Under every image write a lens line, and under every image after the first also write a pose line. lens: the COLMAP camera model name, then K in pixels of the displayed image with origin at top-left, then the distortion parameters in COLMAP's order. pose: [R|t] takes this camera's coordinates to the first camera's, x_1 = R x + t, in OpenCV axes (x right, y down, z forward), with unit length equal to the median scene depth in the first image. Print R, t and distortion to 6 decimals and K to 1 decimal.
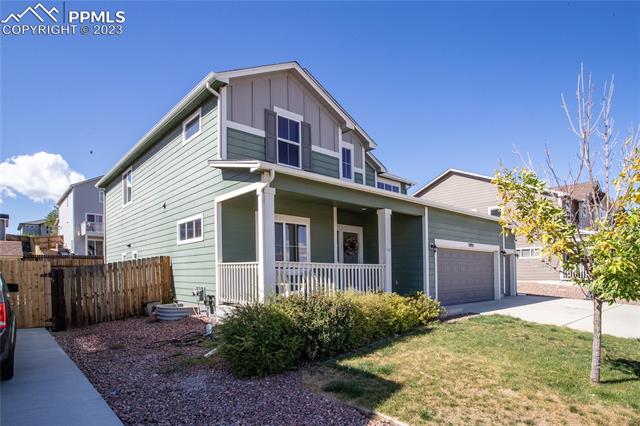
lens RADIAL K [[354.4, 0, 320.0], [0, 354.4, 213.0], [0, 0, 1]] dist [0.000107, -0.000018]
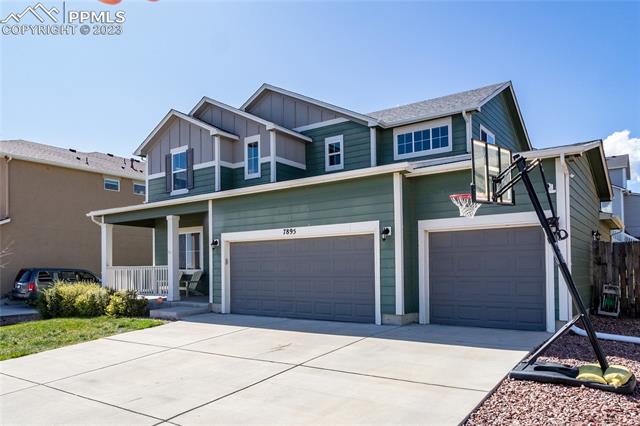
lens RADIAL K [[465.1, 0, 320.0], [0, 465.1, 213.0], [0, 0, 1]] dist [-0.003791, -0.000682]
pose [[0.217196, -0.121020, -0.968597, 1.512307], [0.176408, 0.980812, -0.082989, 0.163084], [0.960055, -0.152844, 0.234377, 0.989213]]
